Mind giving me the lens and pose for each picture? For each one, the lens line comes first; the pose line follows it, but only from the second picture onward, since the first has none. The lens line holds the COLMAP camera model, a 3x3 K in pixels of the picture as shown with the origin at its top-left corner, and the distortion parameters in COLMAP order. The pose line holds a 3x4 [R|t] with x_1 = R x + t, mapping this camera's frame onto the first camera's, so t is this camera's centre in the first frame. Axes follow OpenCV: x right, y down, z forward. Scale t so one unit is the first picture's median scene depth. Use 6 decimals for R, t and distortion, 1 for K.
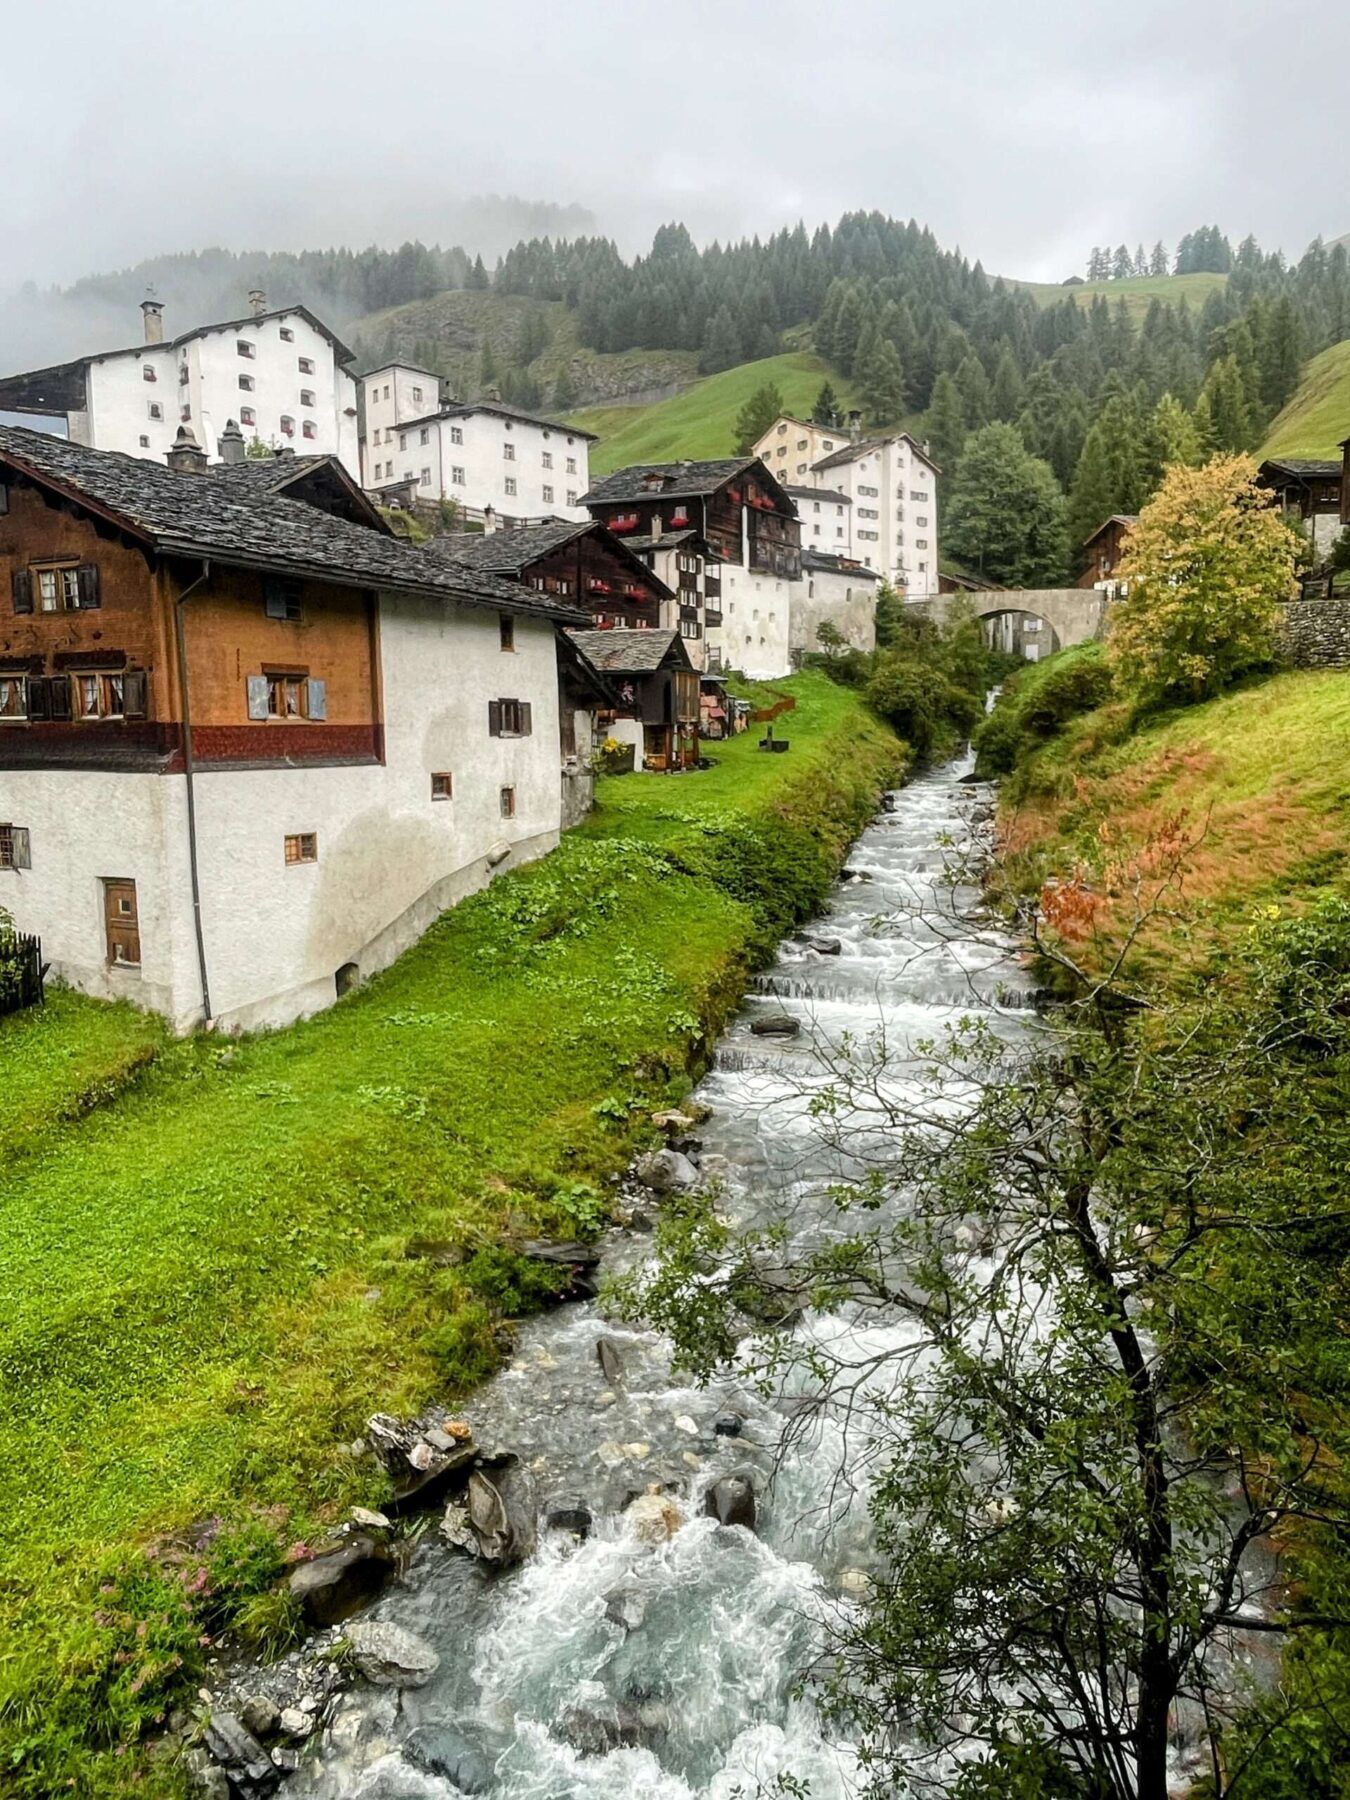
lens RADIAL K [[1225.1, 0, 675.0], [0, 1225.1, 900.0], [0, 0, 1]] dist [-0.029727, -0.001751]
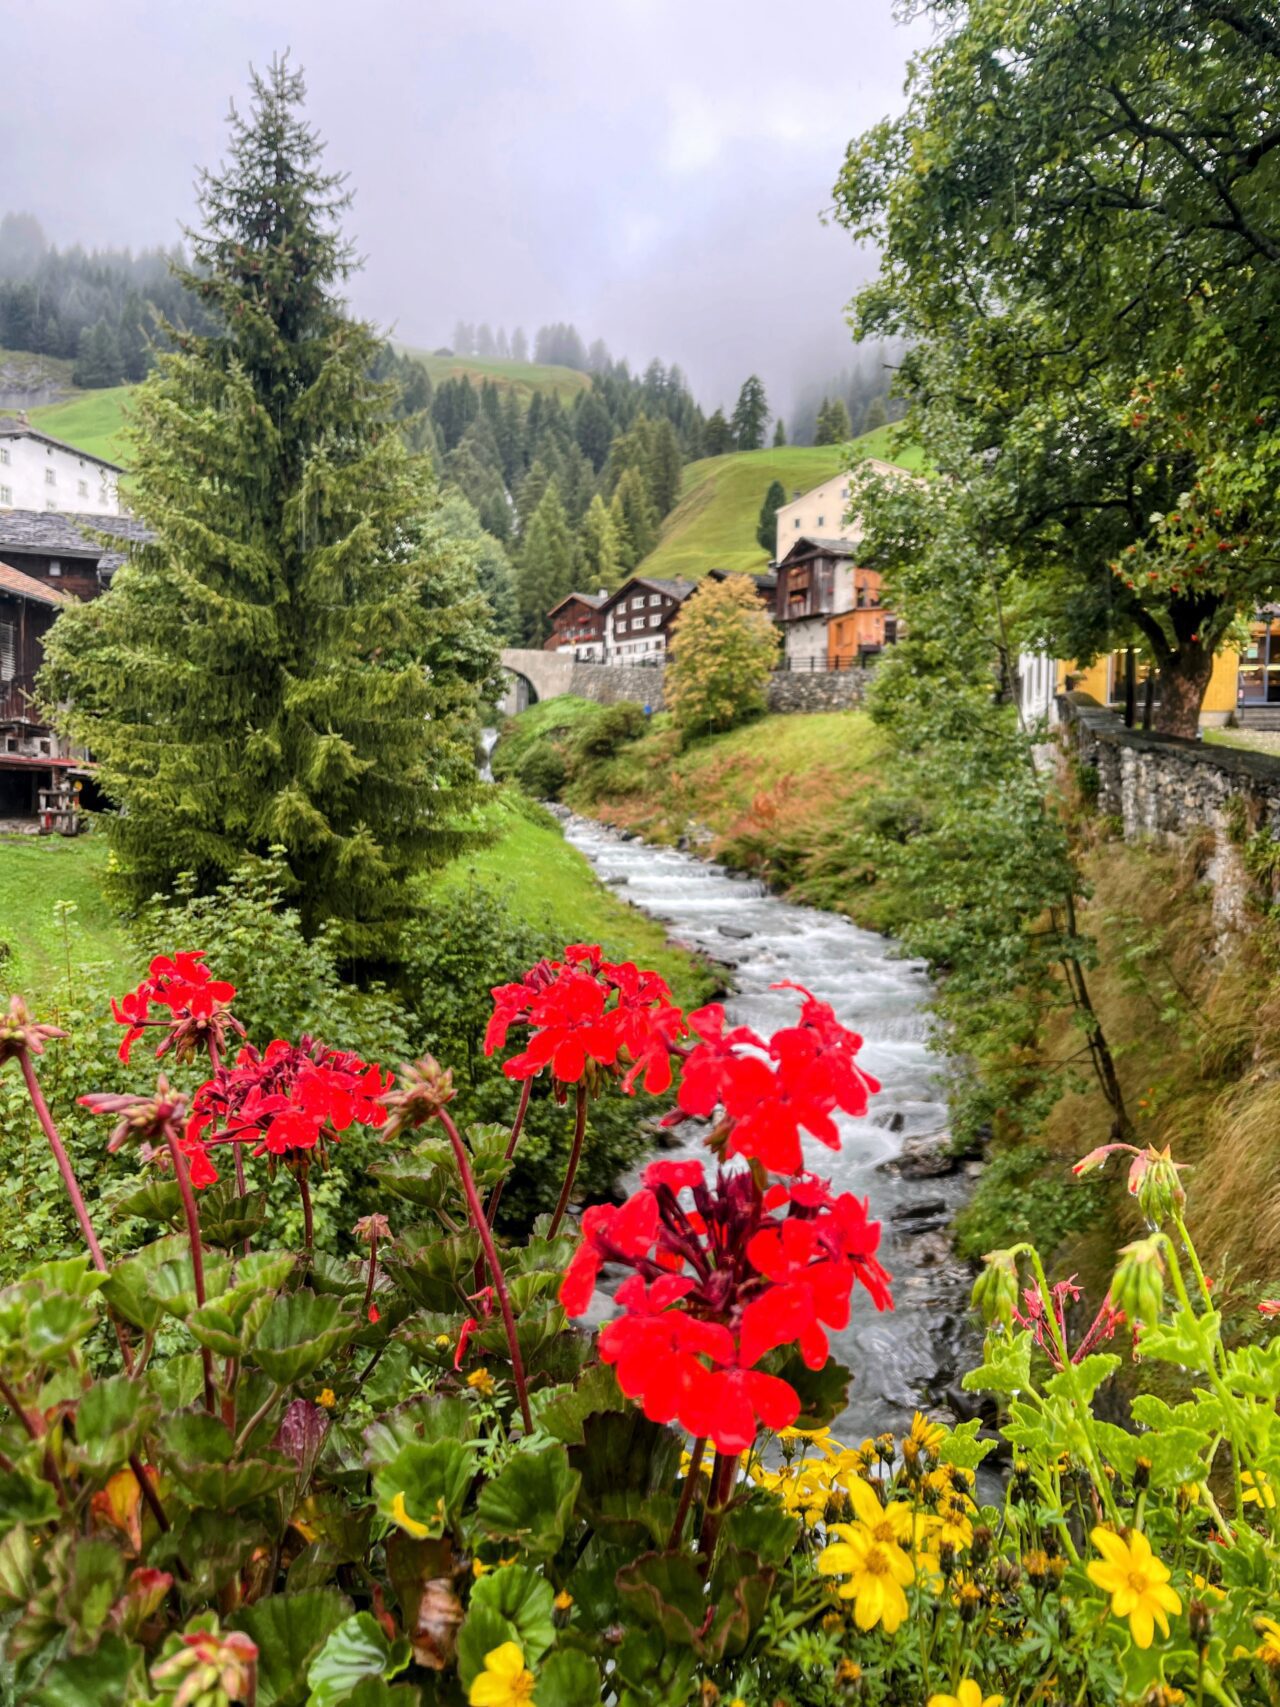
lens RADIAL K [[1916.1, 0, 640.0], [0, 1916.1, 853.5], [0, 0, 1]] dist [0.158482, -0.516192]
pose [[0.843239, 0.016464, 0.537287, -0.663885], [0.057850, 0.990946, -0.121157, 0.191810], [-0.534417, 0.133246, 0.834652, -0.650113]]
